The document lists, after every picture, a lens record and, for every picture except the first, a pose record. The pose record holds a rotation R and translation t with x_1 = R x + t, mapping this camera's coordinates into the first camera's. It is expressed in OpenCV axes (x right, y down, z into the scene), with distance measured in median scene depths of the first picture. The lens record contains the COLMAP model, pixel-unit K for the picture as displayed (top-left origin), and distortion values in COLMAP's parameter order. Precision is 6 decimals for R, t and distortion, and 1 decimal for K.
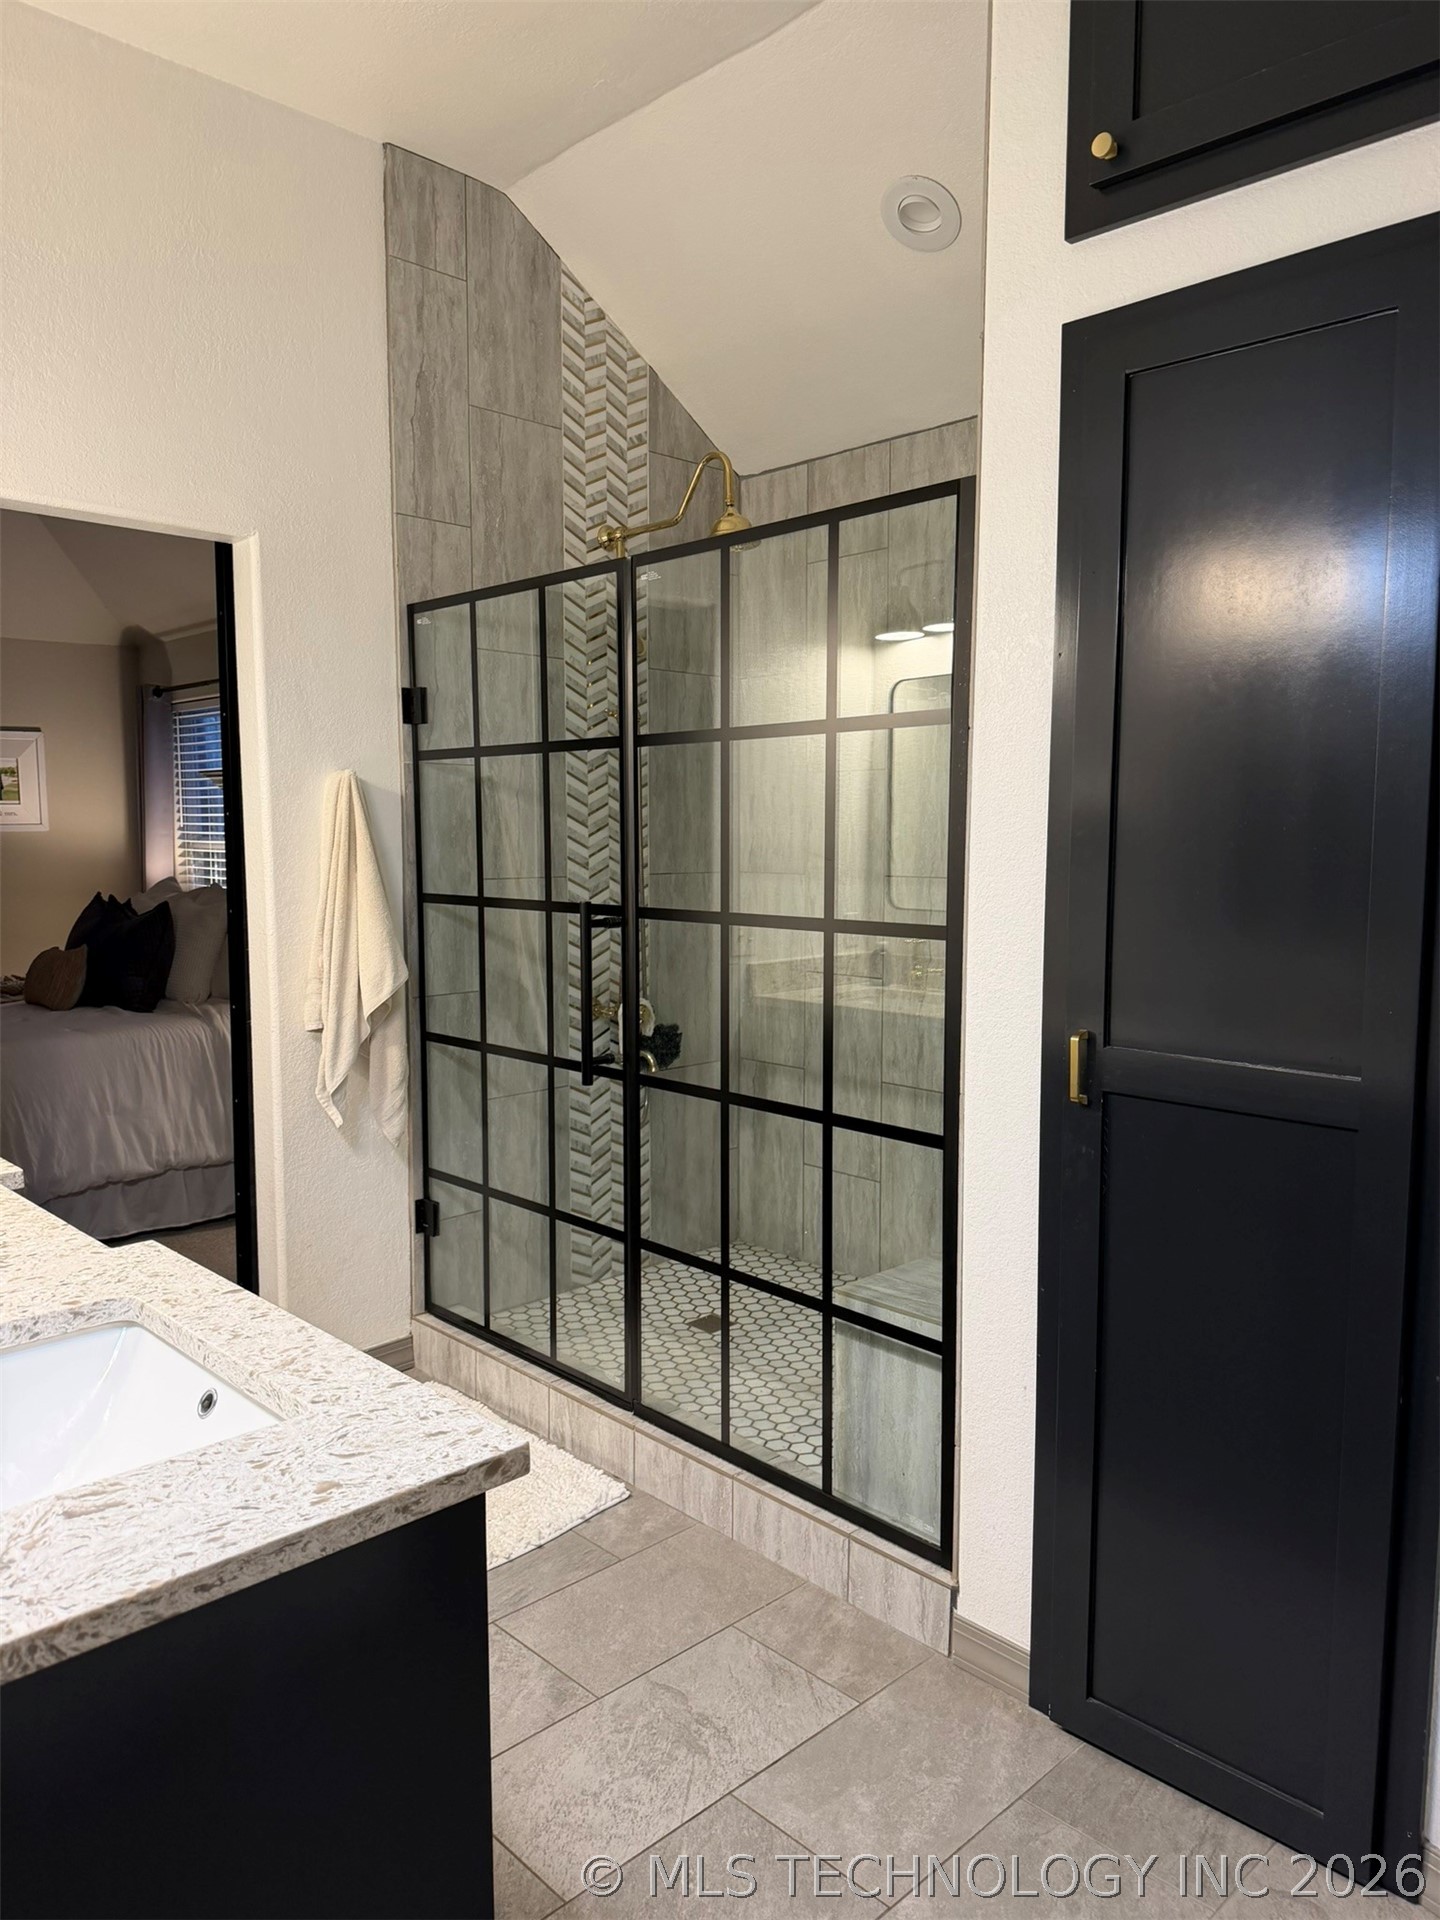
lens RADIAL K [[1343.8, 0, 724.0], [0, 1343.8, 964.2], [0, 0, 1]] dist [0.164403, -0.299118]
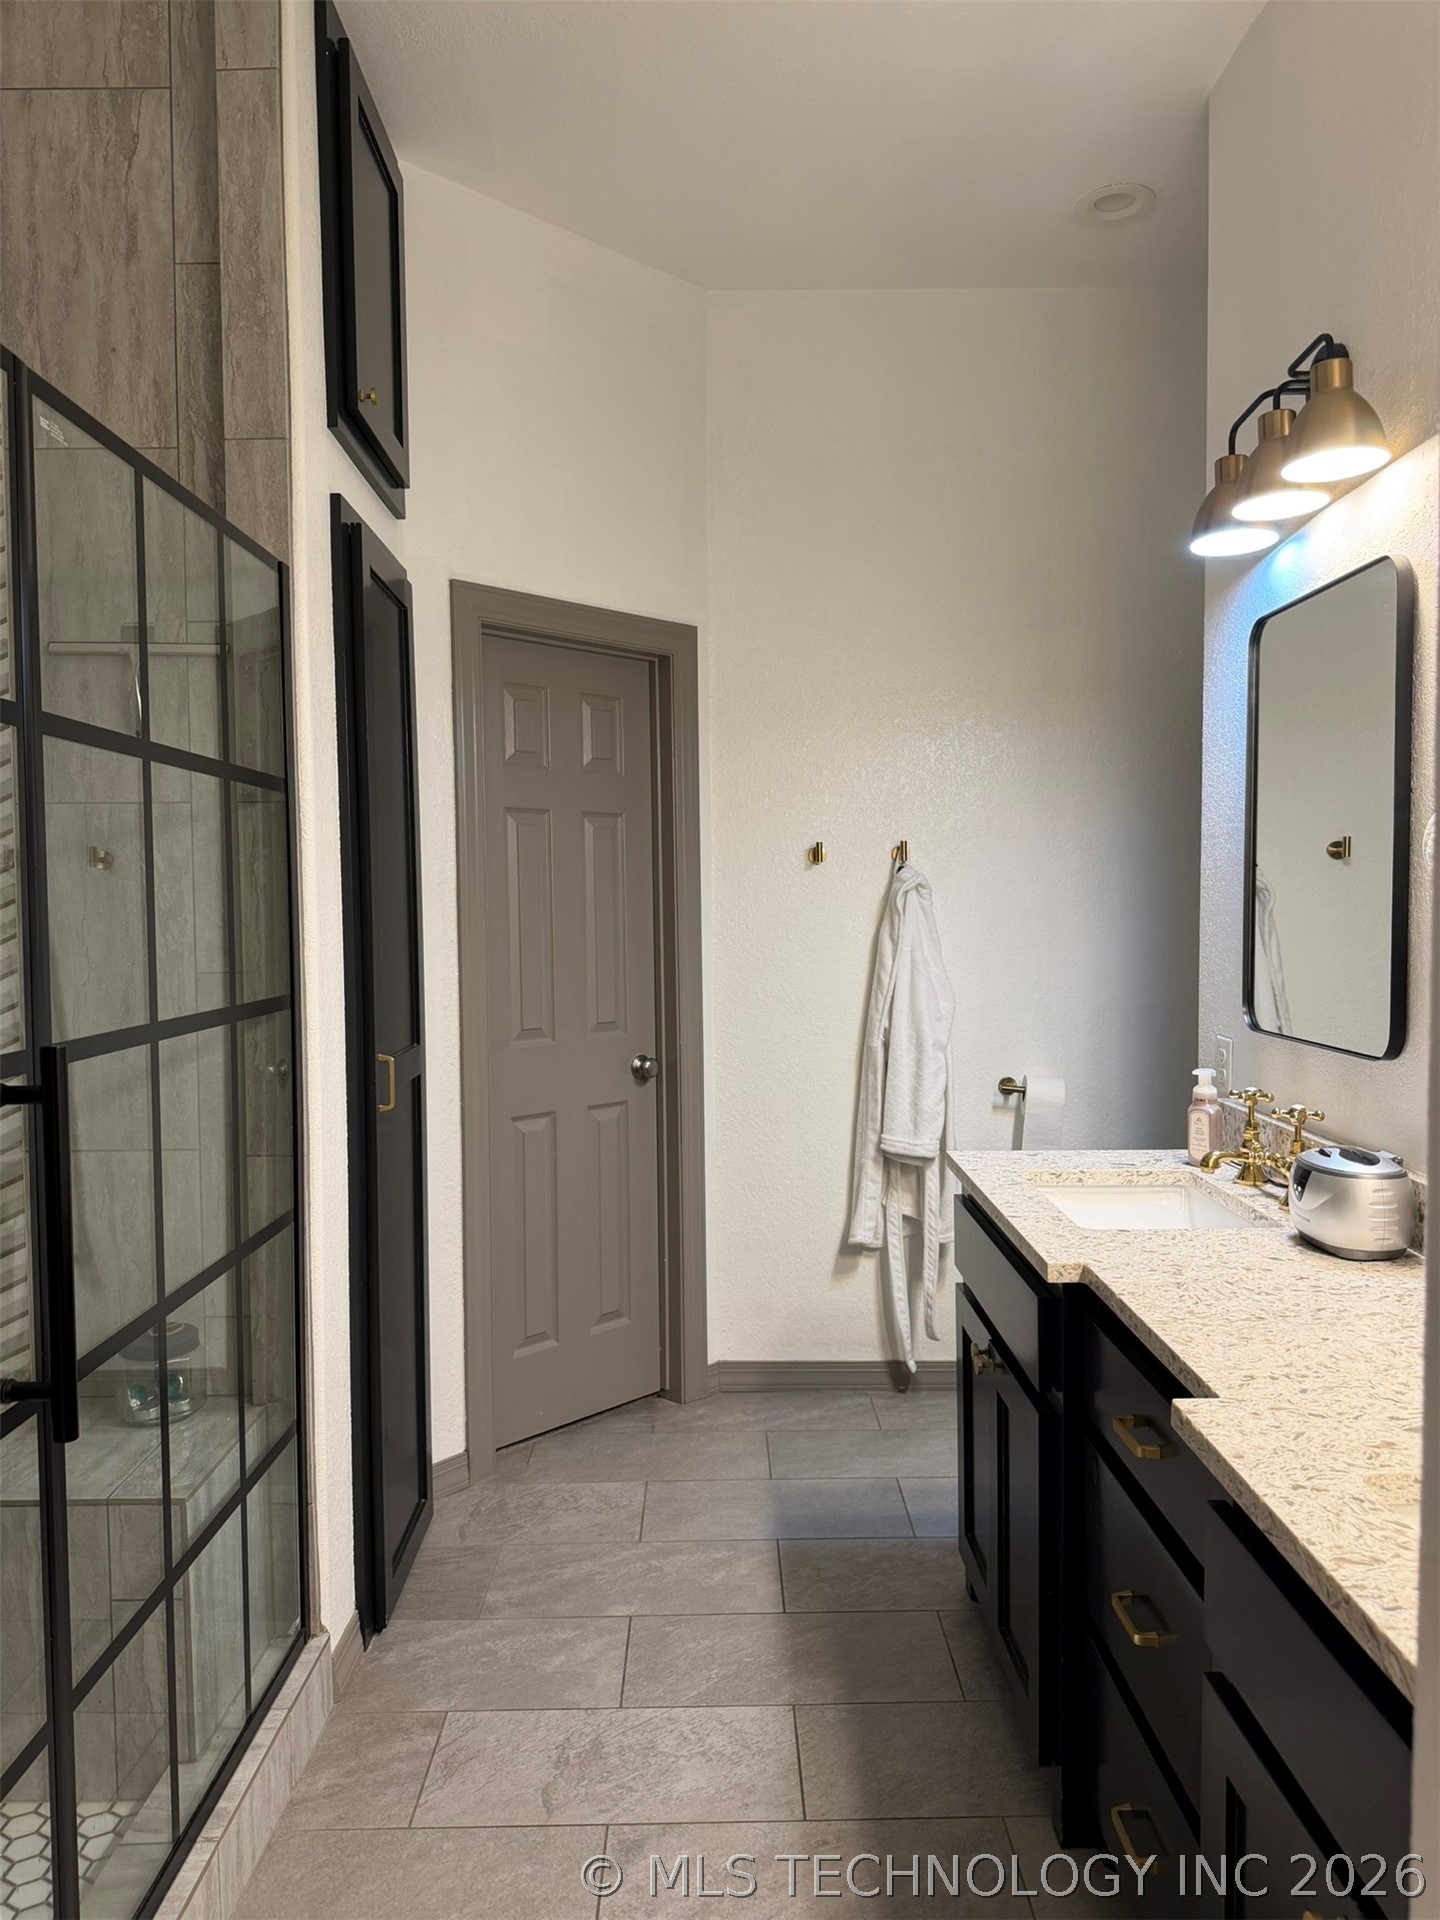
lens RADIAL K [[1343.8, 0, 724.0], [0, 1343.8, 964.2], [0, 0, 1]] dist [0.164403, -0.299118]
pose [[-0.733503, -0.025467, 0.679208, -0.786761], [0.079667, 0.989188, 0.123125, -0.153972], [-0.675001, 0.144423, -0.723544, 1.581116]]
